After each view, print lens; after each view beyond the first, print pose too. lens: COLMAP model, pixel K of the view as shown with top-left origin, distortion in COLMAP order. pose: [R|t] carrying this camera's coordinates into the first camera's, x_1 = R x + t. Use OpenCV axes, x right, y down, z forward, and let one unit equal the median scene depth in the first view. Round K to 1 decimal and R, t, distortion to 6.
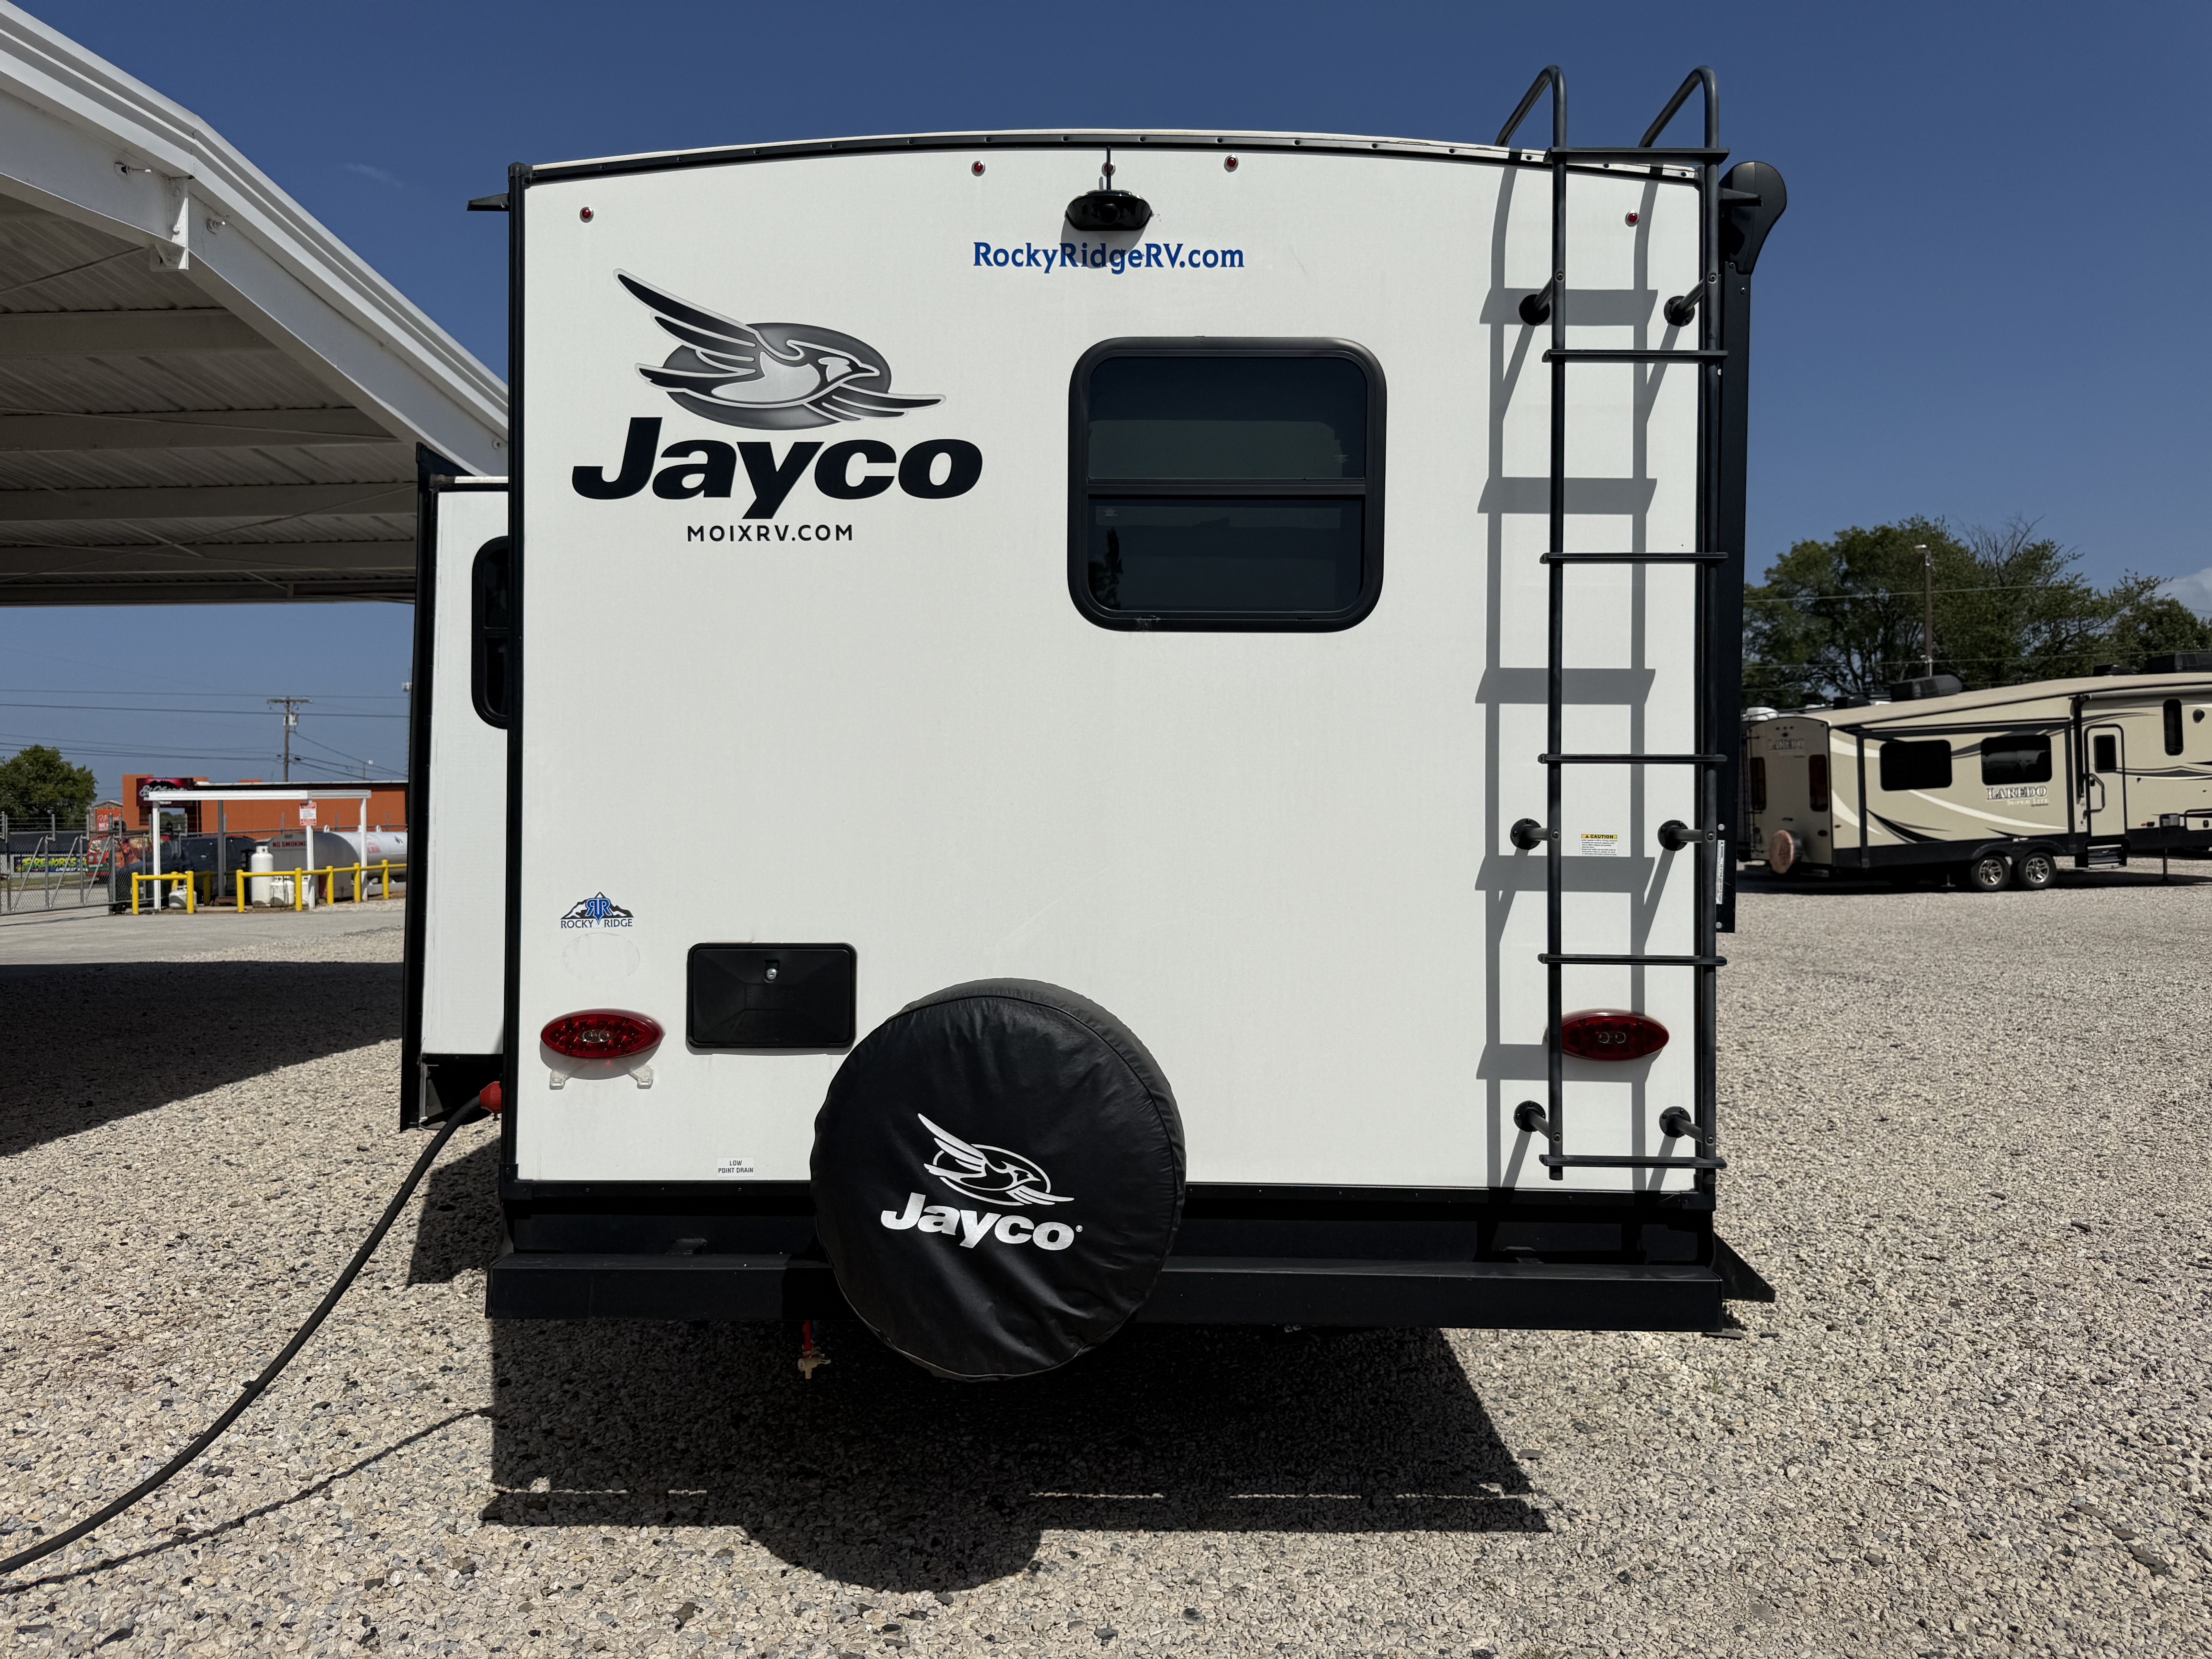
lens RADIAL K [[1542.2, 0, 1097.7], [0, 1542.2, 827.9], [0, 0, 1]] dist [0.169543, -0.335952]
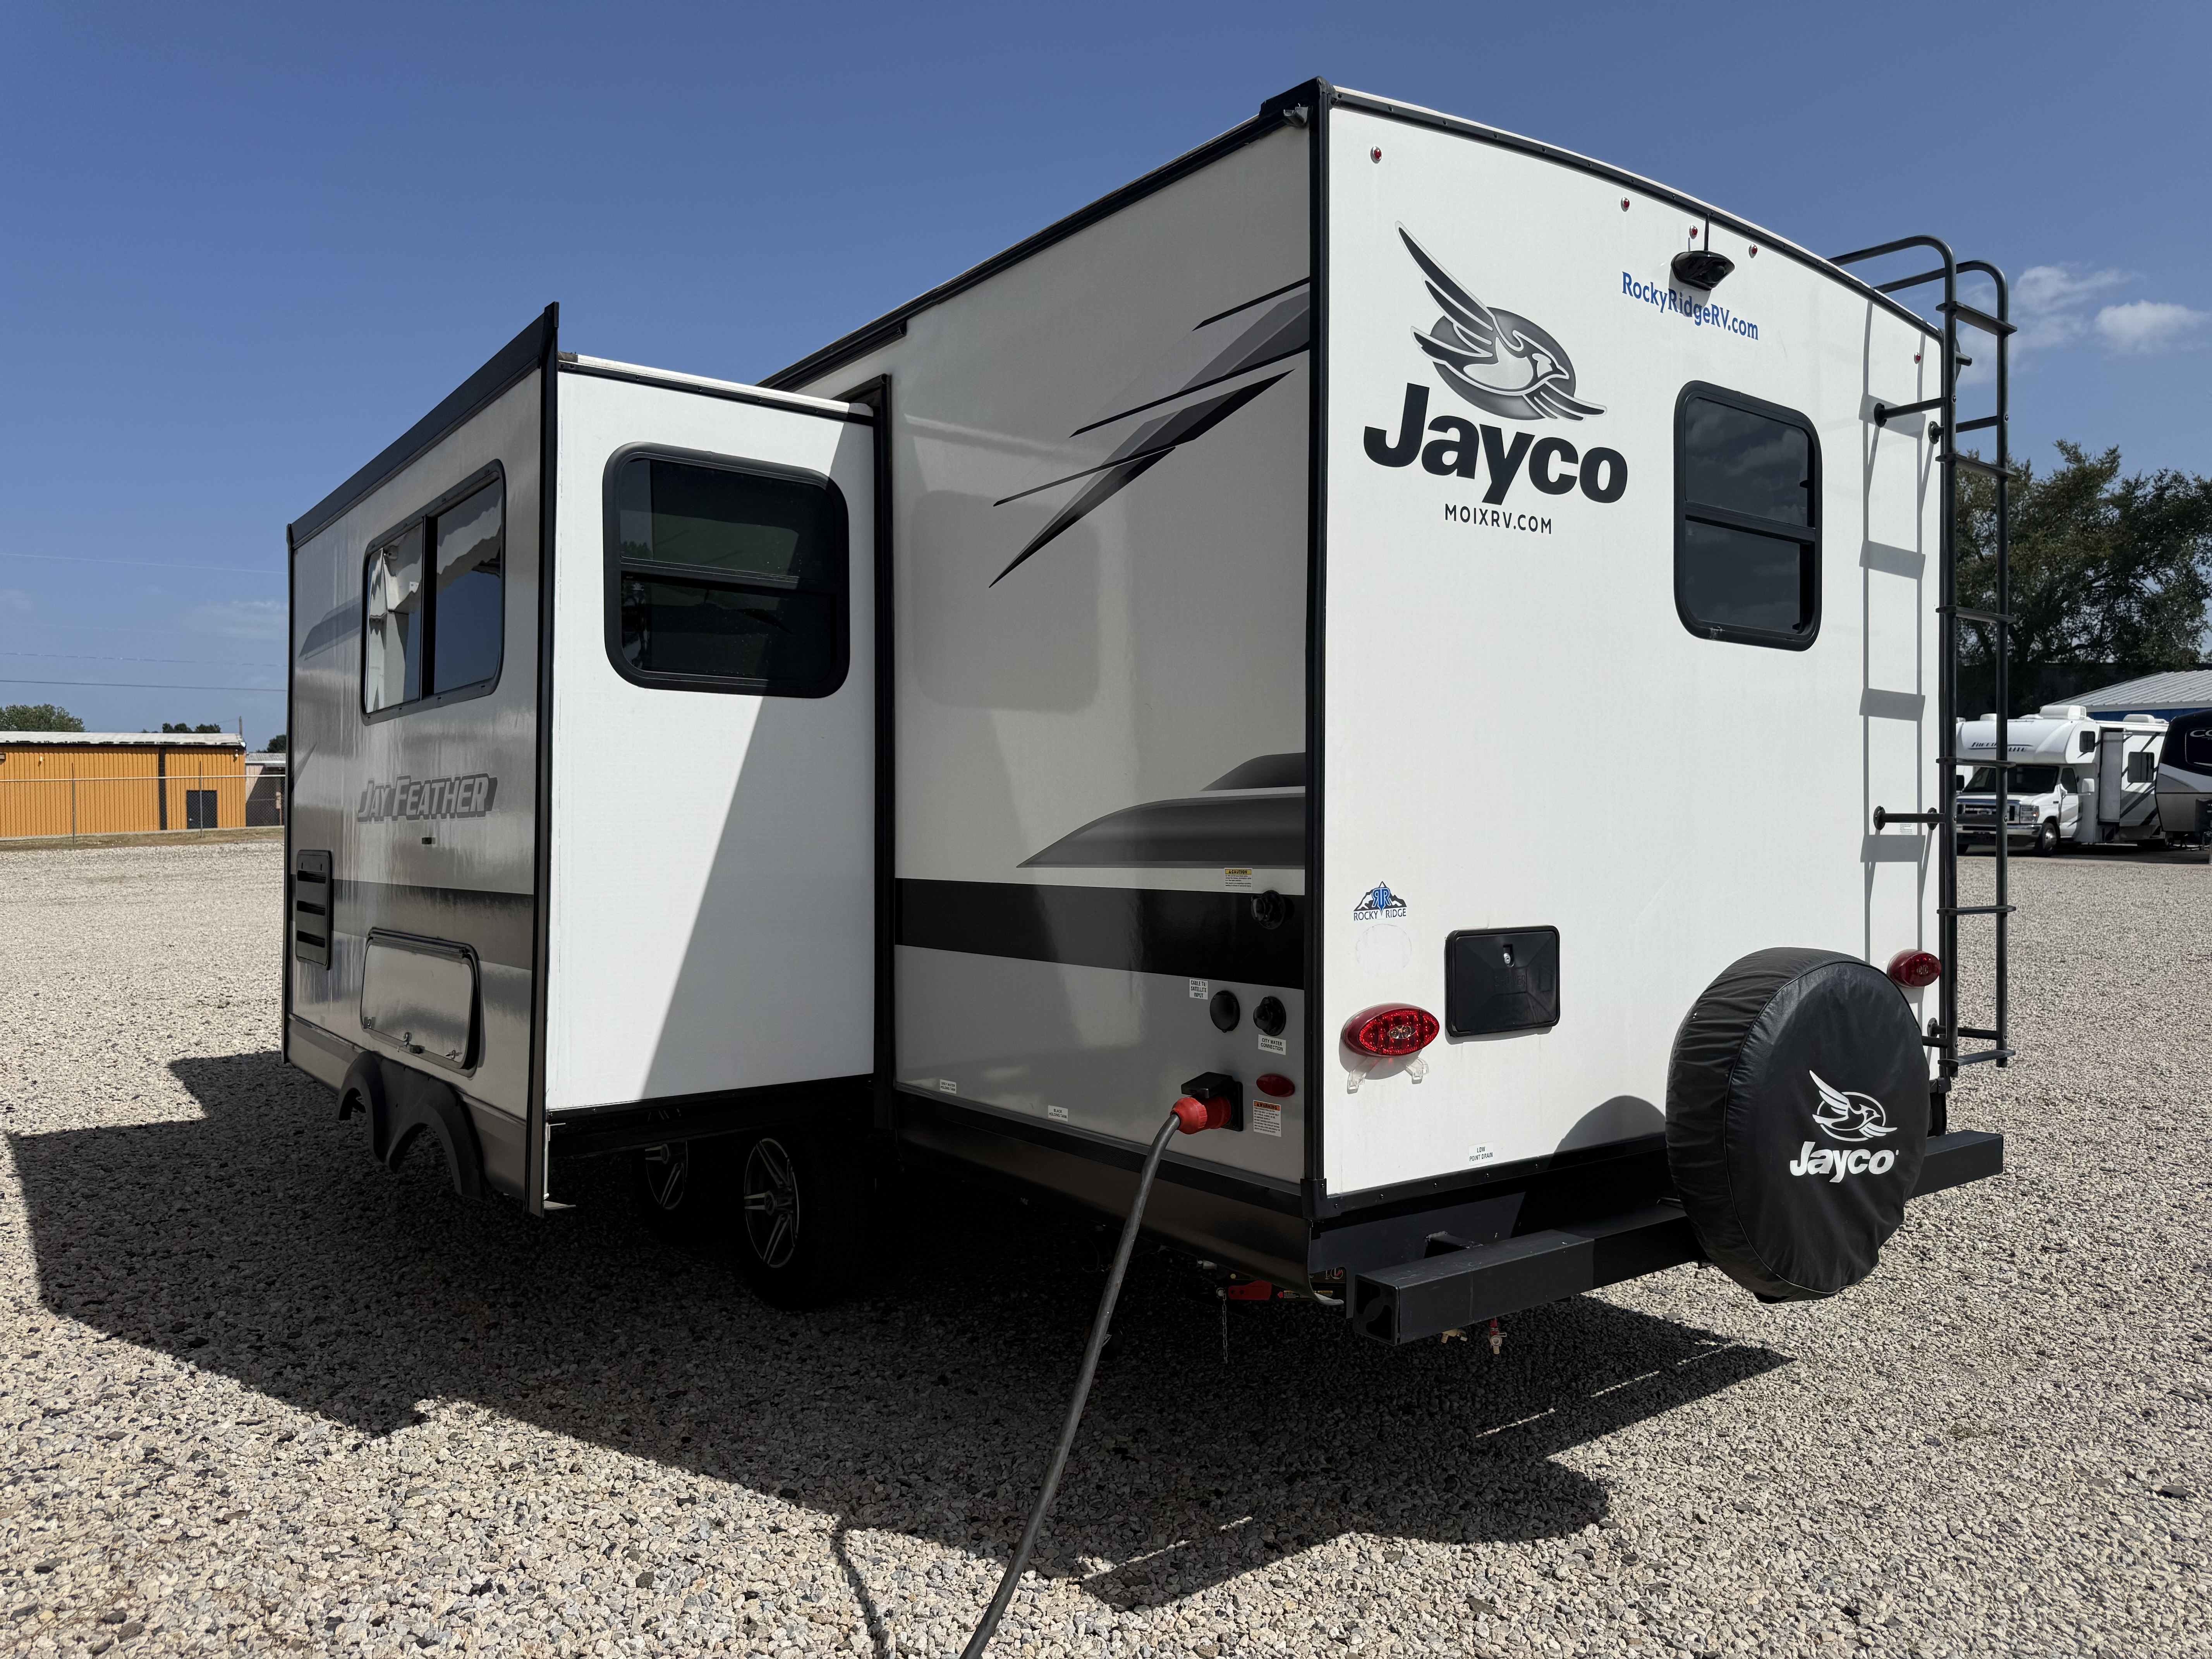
lens RADIAL K [[1542.2, 0, 1097.7], [0, 1542.2, 827.9], [0, 0, 1]] dist [0.169543, -0.335952]
pose [[0.792010, -0.005946, 0.610479, -1.029672], [0.000178, 0.999955, 0.009508, -0.000170], [-0.610508, -0.007422, 0.791976, 0.359883]]
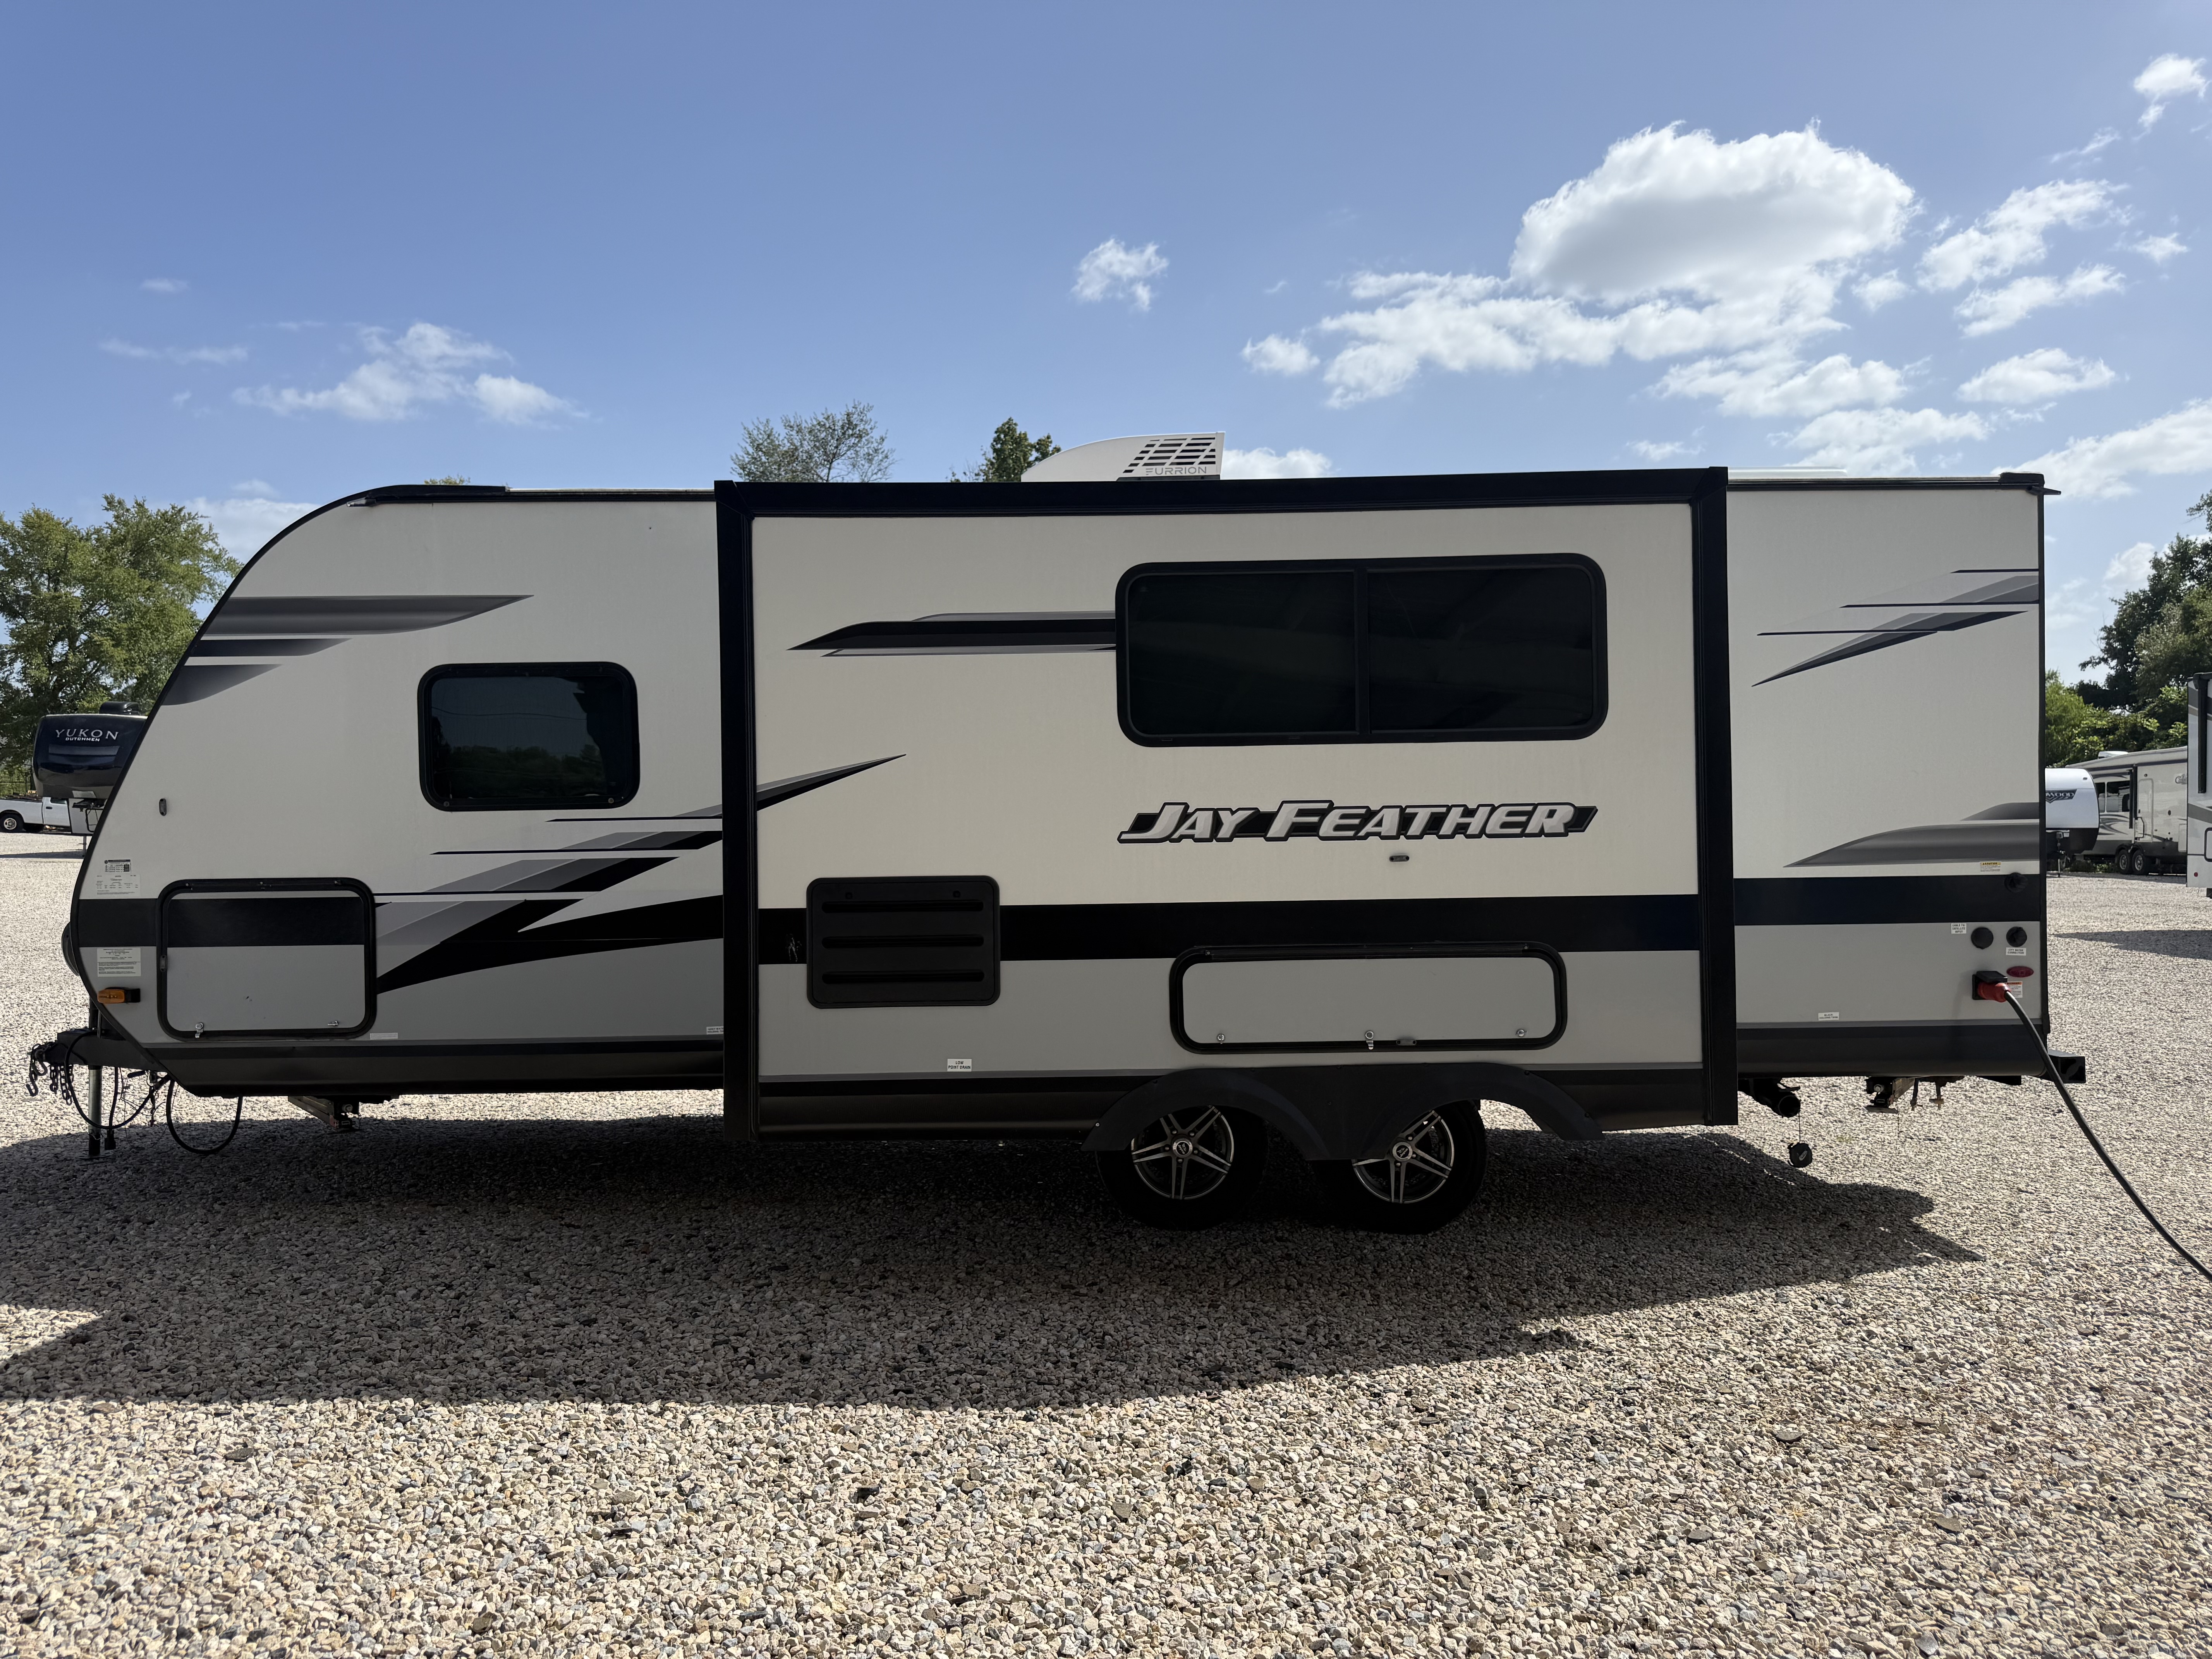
lens RADIAL K [[1551.8, 0, 1106.0], [0, 1551.8, 829.5], [0, 0, 1]] dist [0.069177, -0.101812]
pose [[-0.019891, 0.009978, 0.999752, -2.210233], [0.003153, 0.999946, -0.009917, 0.011136], [-0.999797, 0.002955, -0.019921, 2.159950]]
